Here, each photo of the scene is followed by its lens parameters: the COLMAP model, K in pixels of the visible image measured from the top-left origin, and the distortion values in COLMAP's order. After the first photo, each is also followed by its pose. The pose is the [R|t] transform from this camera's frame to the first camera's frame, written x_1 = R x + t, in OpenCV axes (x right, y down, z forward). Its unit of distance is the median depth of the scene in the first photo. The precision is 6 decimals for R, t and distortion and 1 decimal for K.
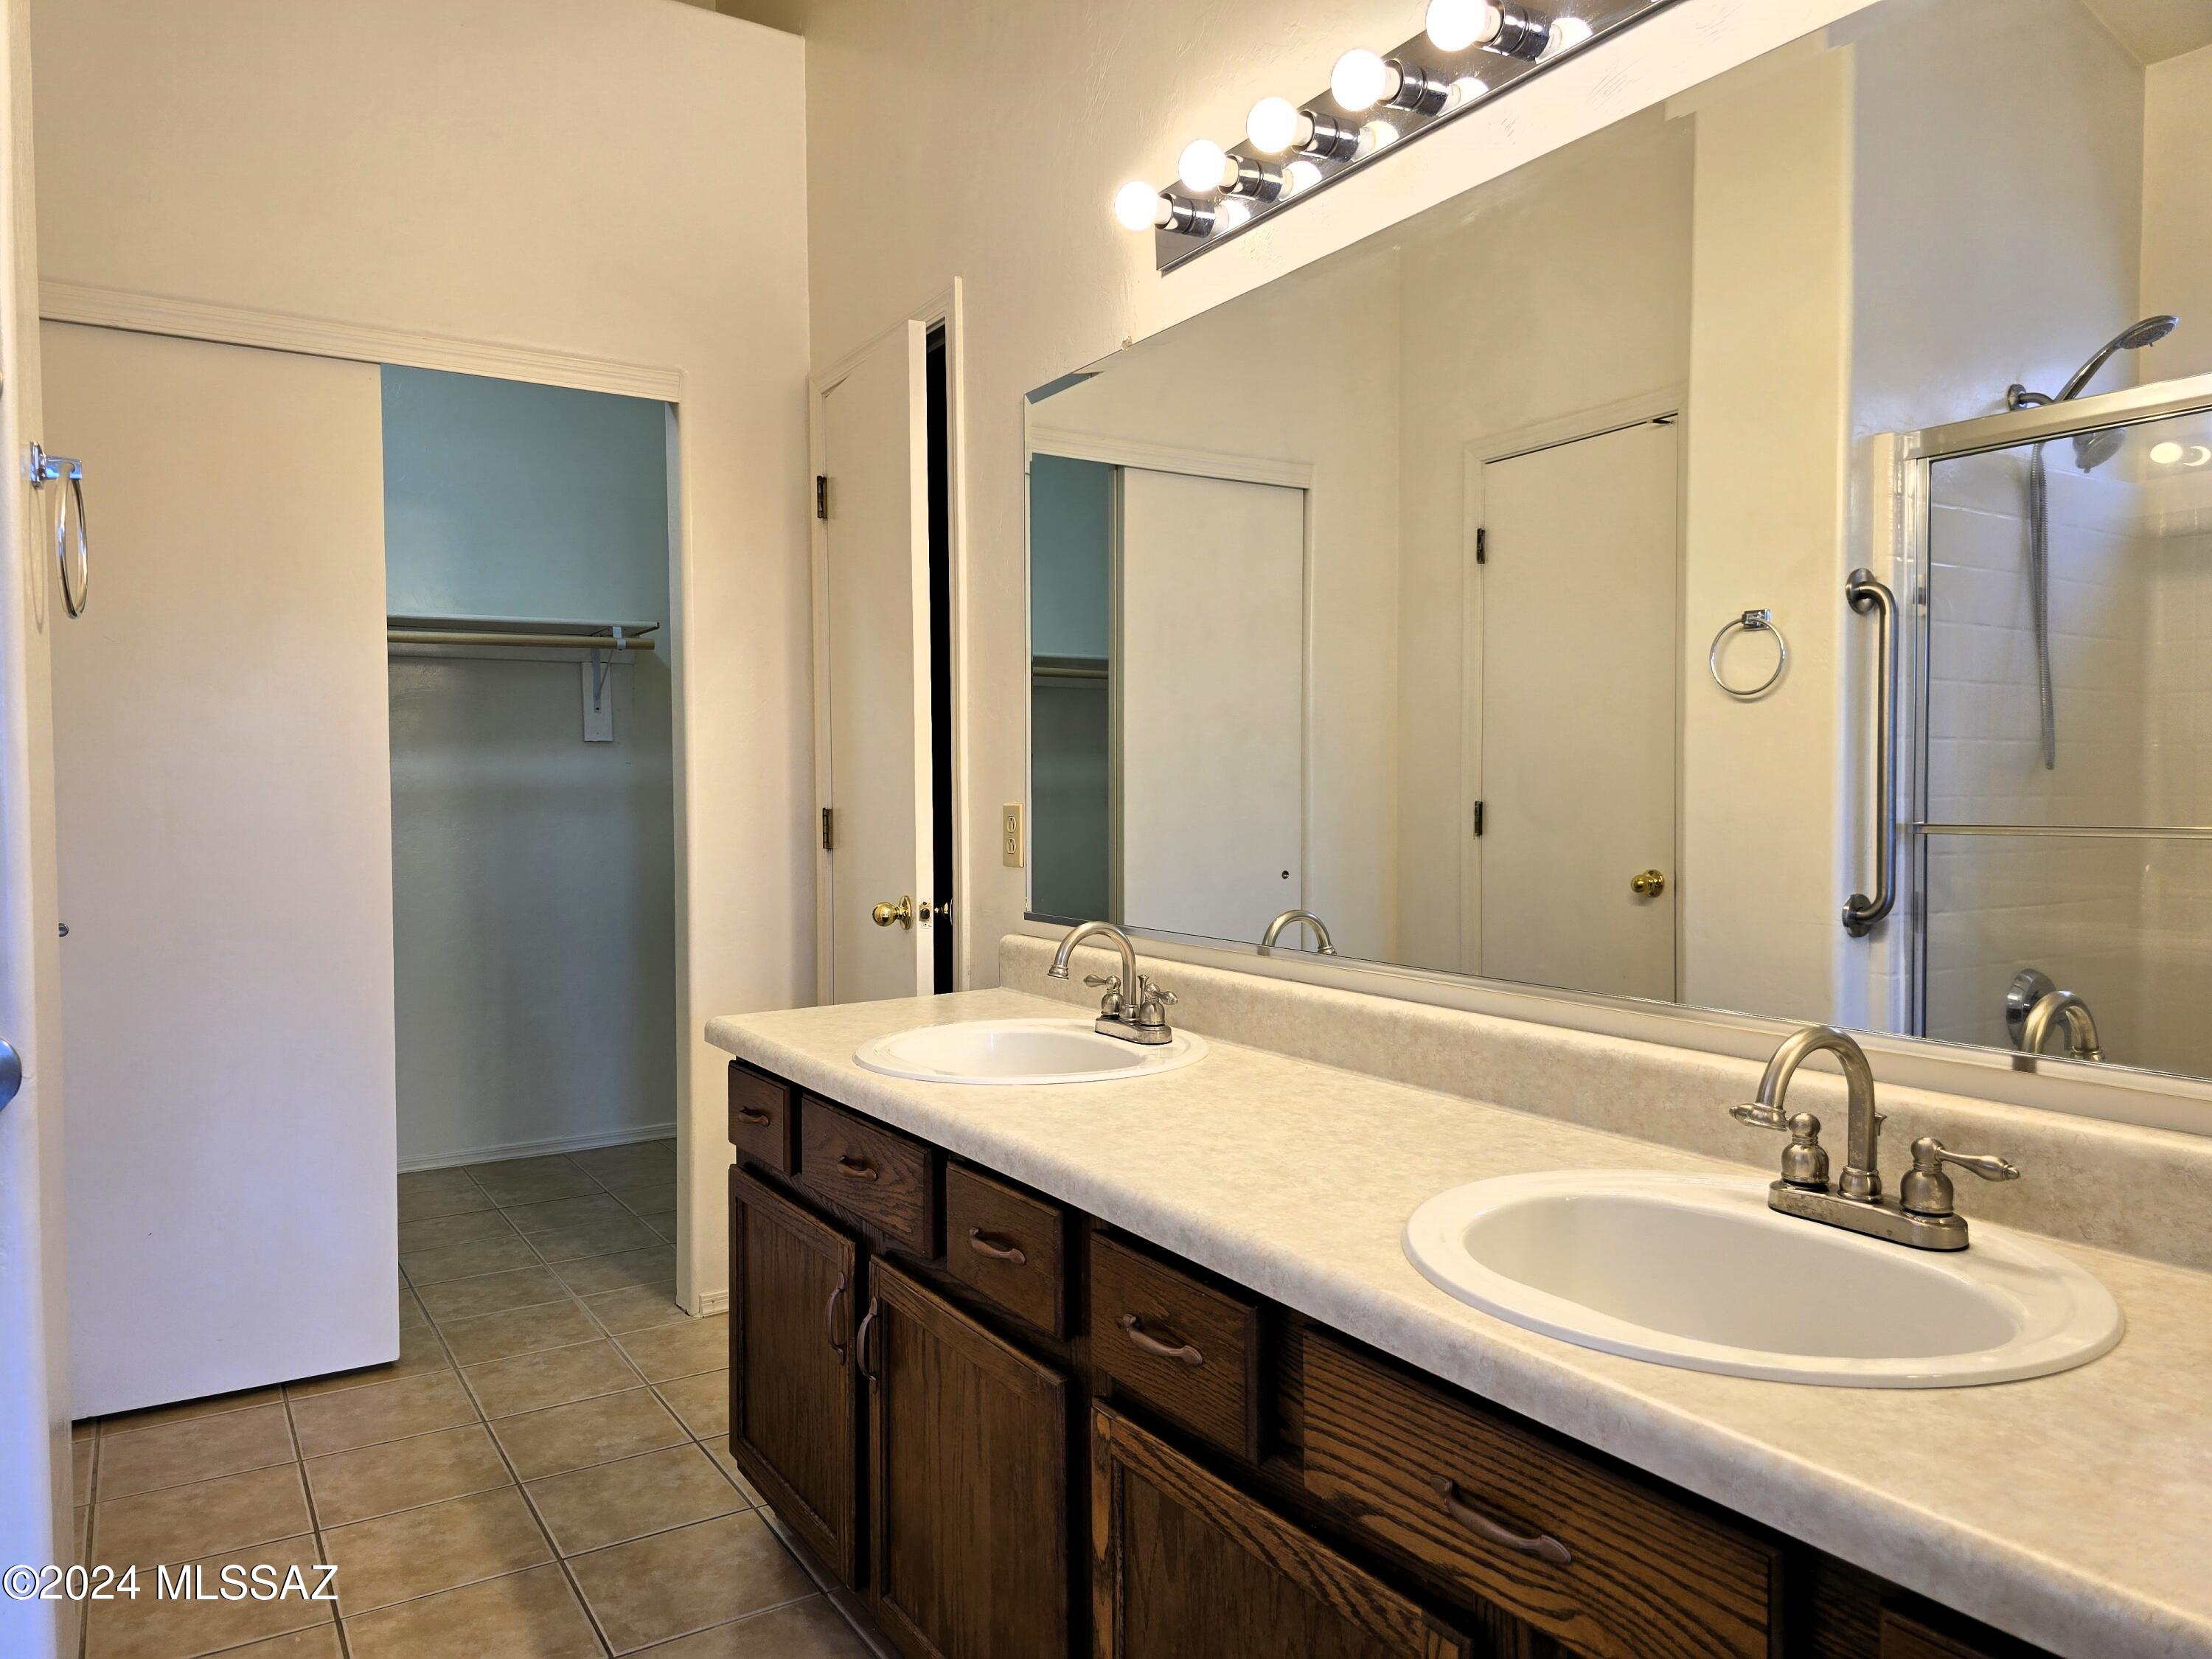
lens RADIAL K [[1486.2, 0, 1068.6], [0, 1486.2, 827.0], [0, 0, 1]] dist [0.050875, -0.046758]
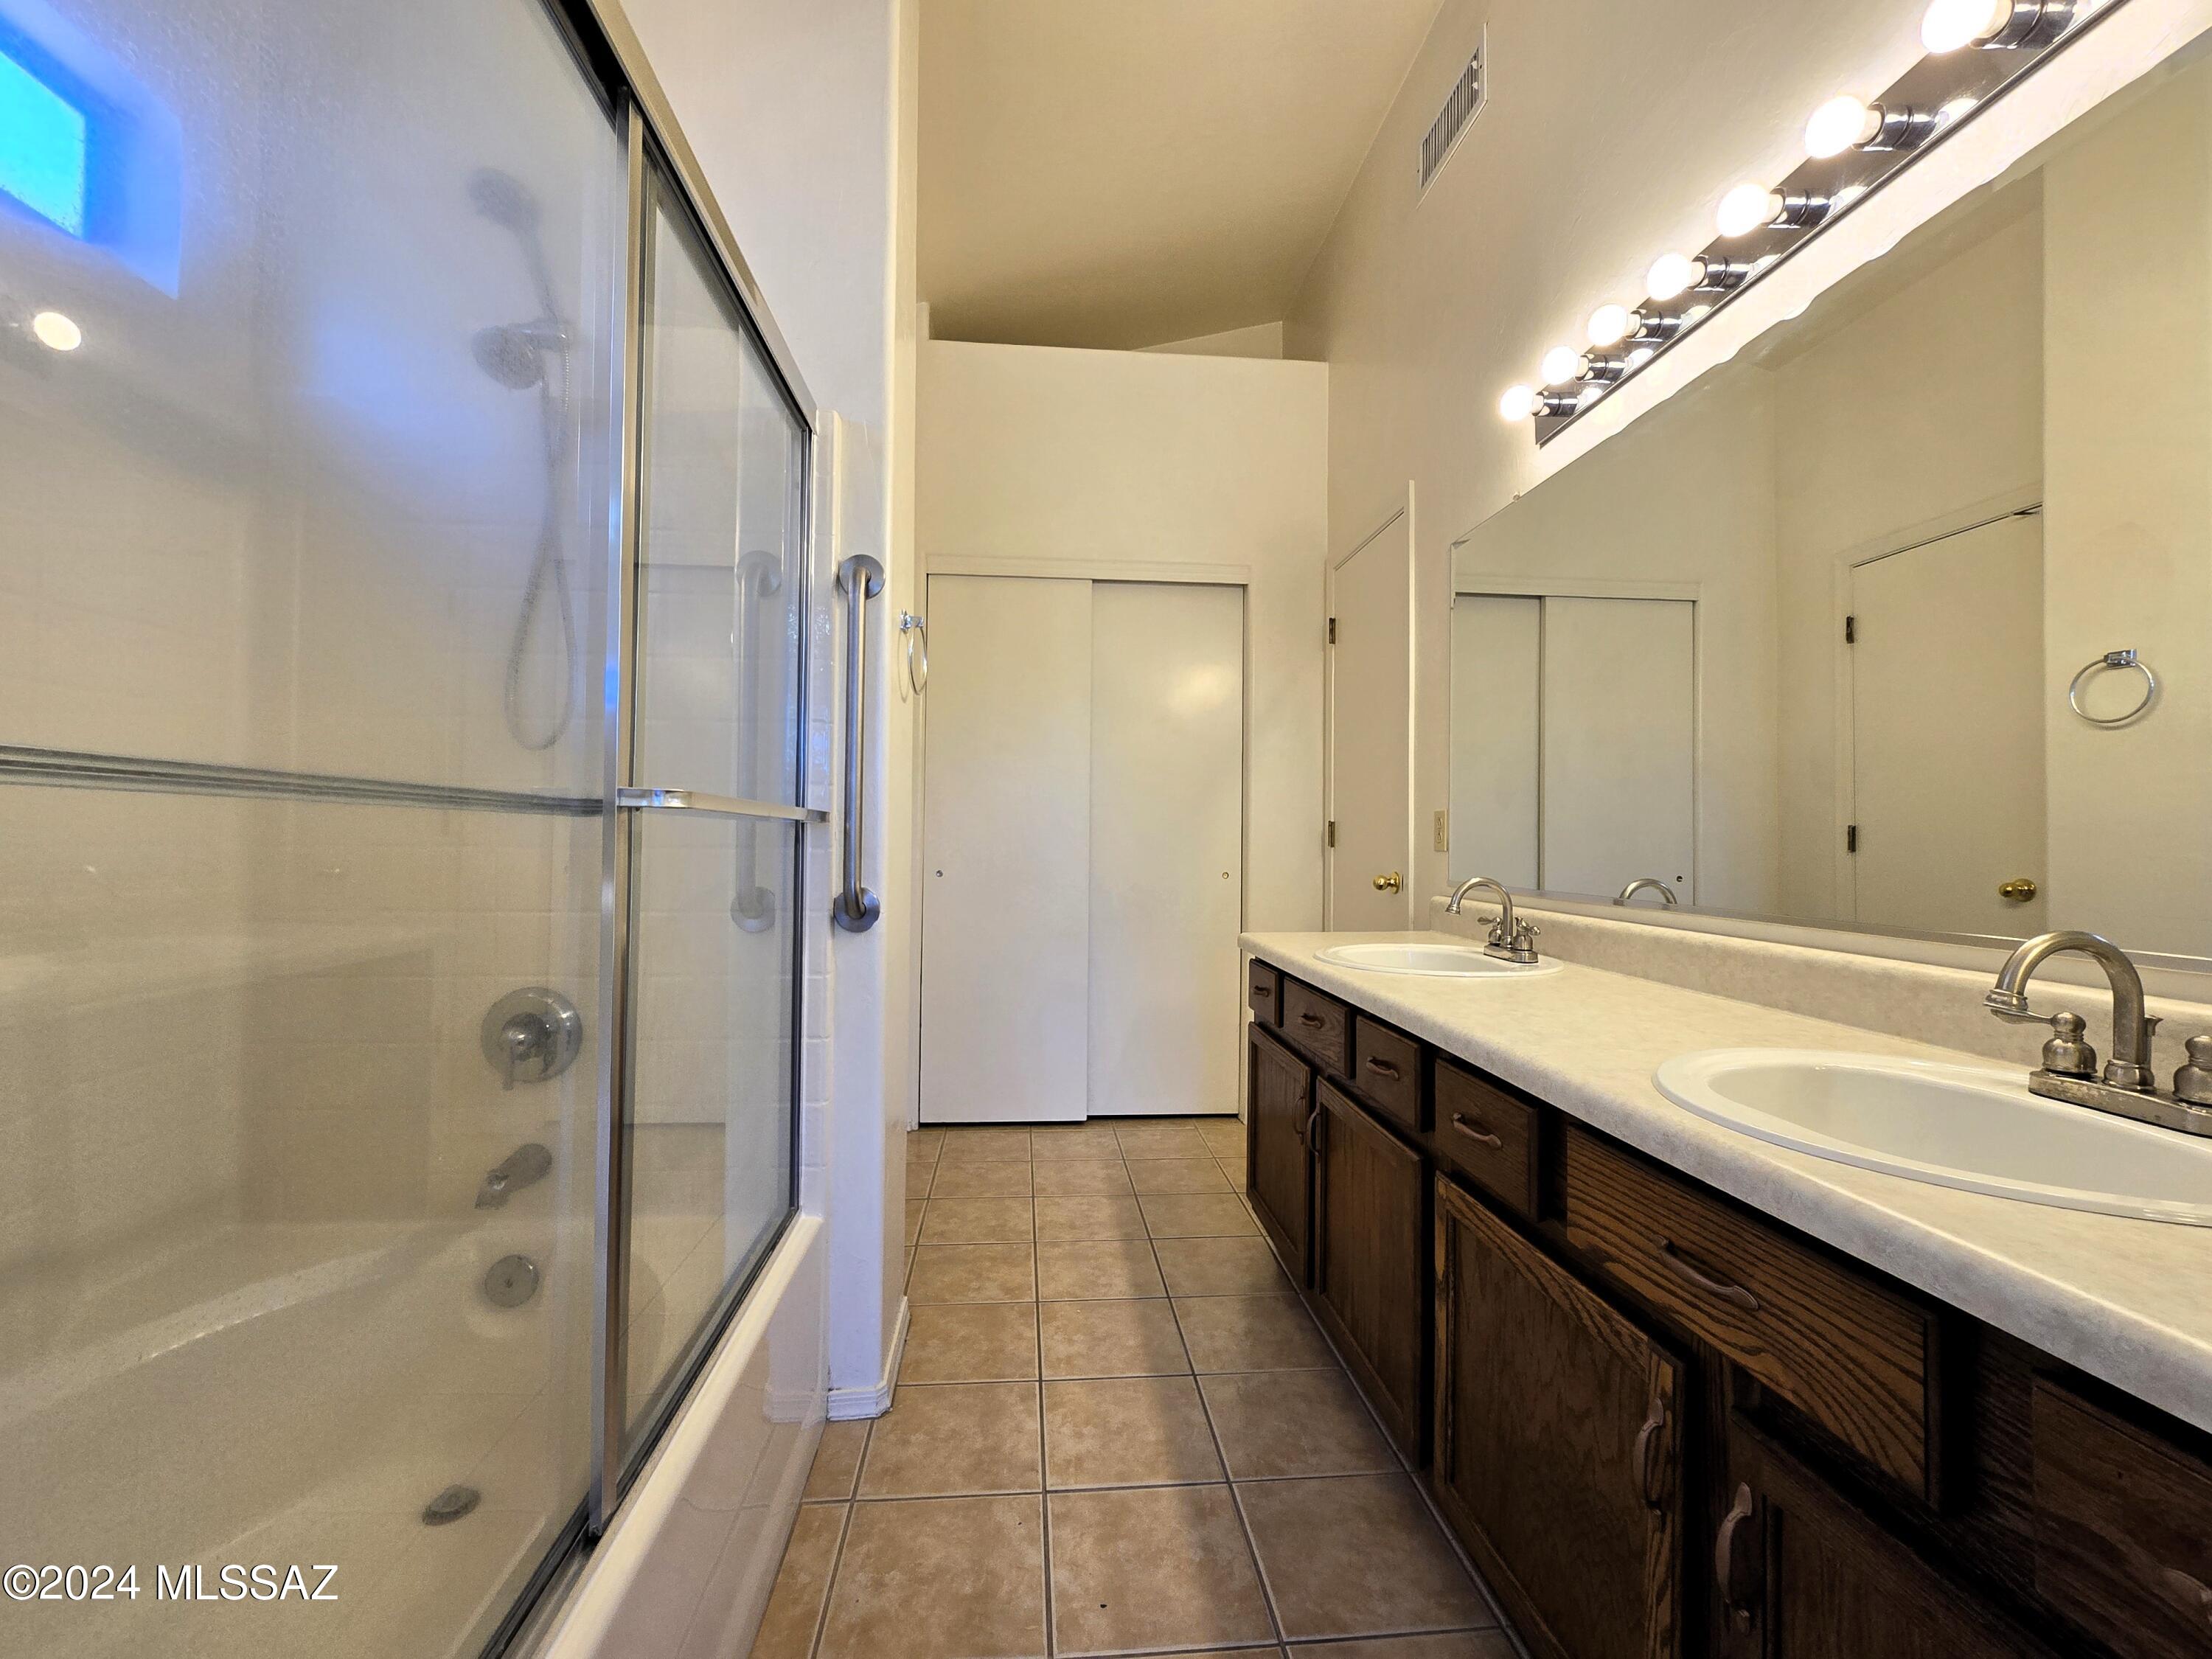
lens RADIAL K [[903.2, 0, 1097.0], [0, 903.2, 819.4], [0, 0, 1]] dist [-0.006708, 0.001692]
pose [[0.892866, 0.006112, -0.450282, 0.087576], [-0.028907, 0.998624, -0.043765, 0.062247], [0.449394, 0.052093, 0.891813, 0.024027]]
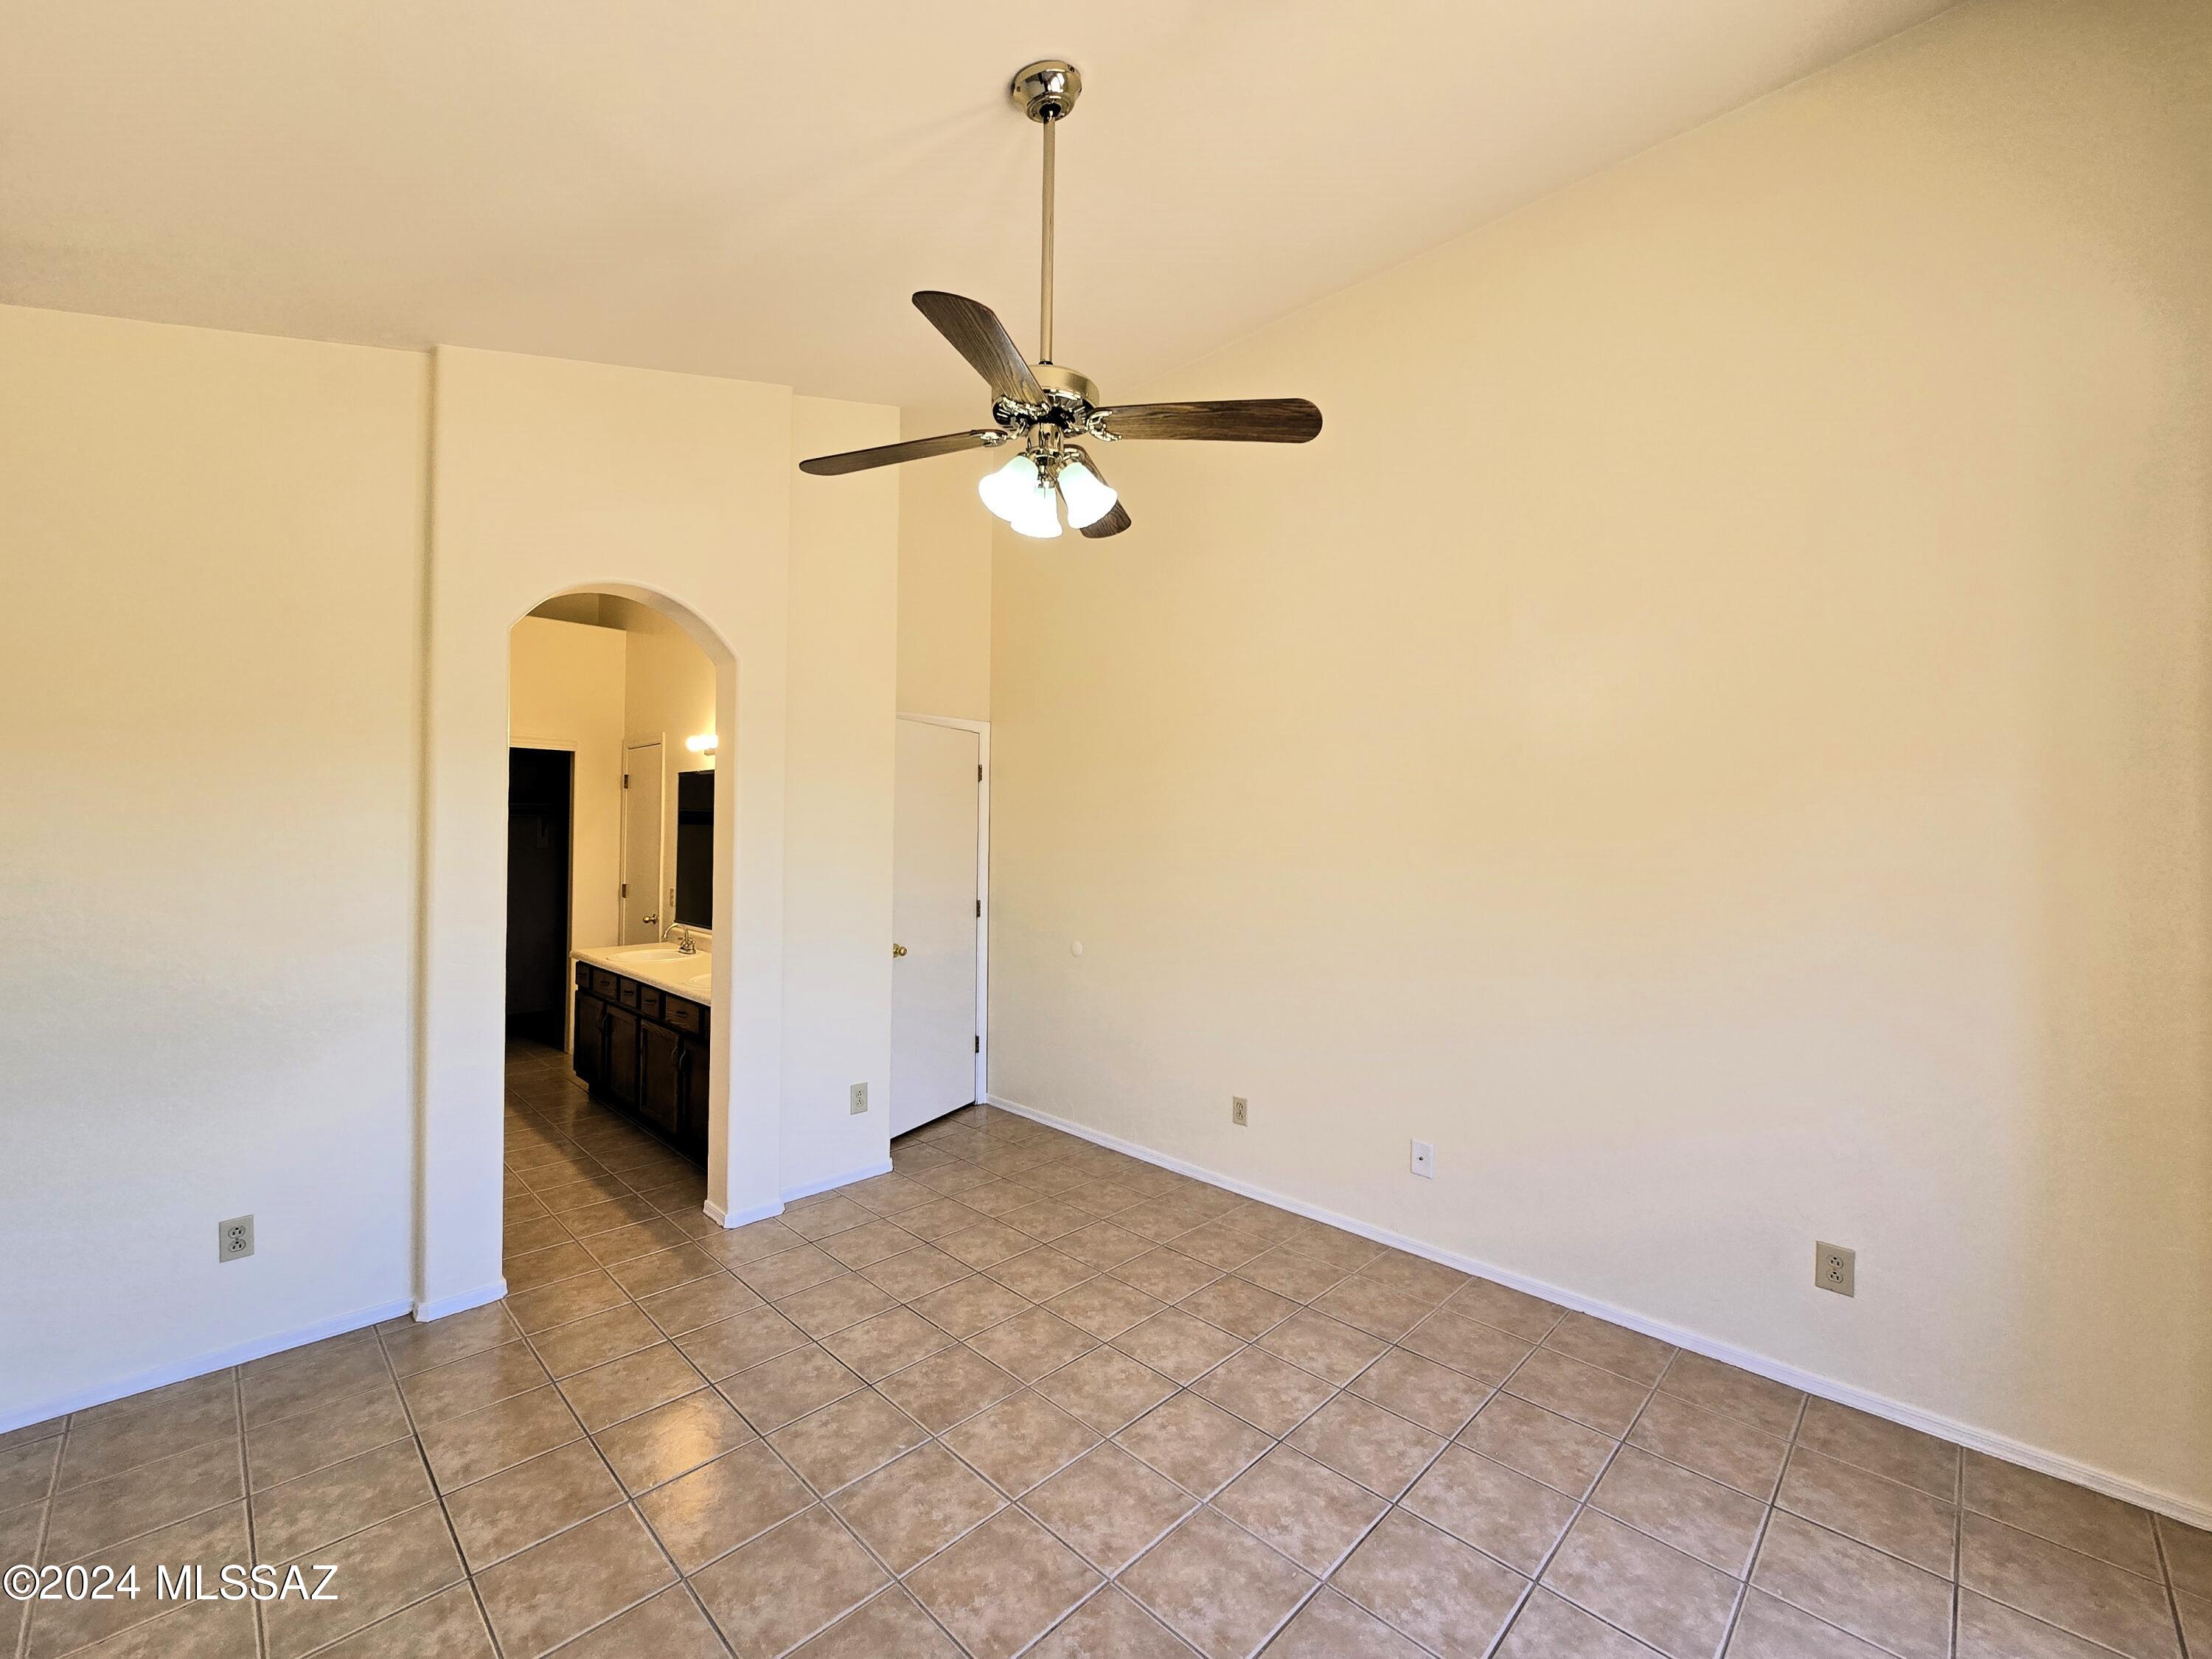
lens RADIAL K [[903.2, 0, 1107.4], [0, 903.2, 820.1], [0, 0, 1]] dist [-0.006708, 0.001692]
pose [[0.970124, 0.016016, 0.242082, 0.608103], [-0.006761, 0.999216, -0.039011, -0.139643], [-0.242517, 0.036209, 0.969471, -1.809569]]
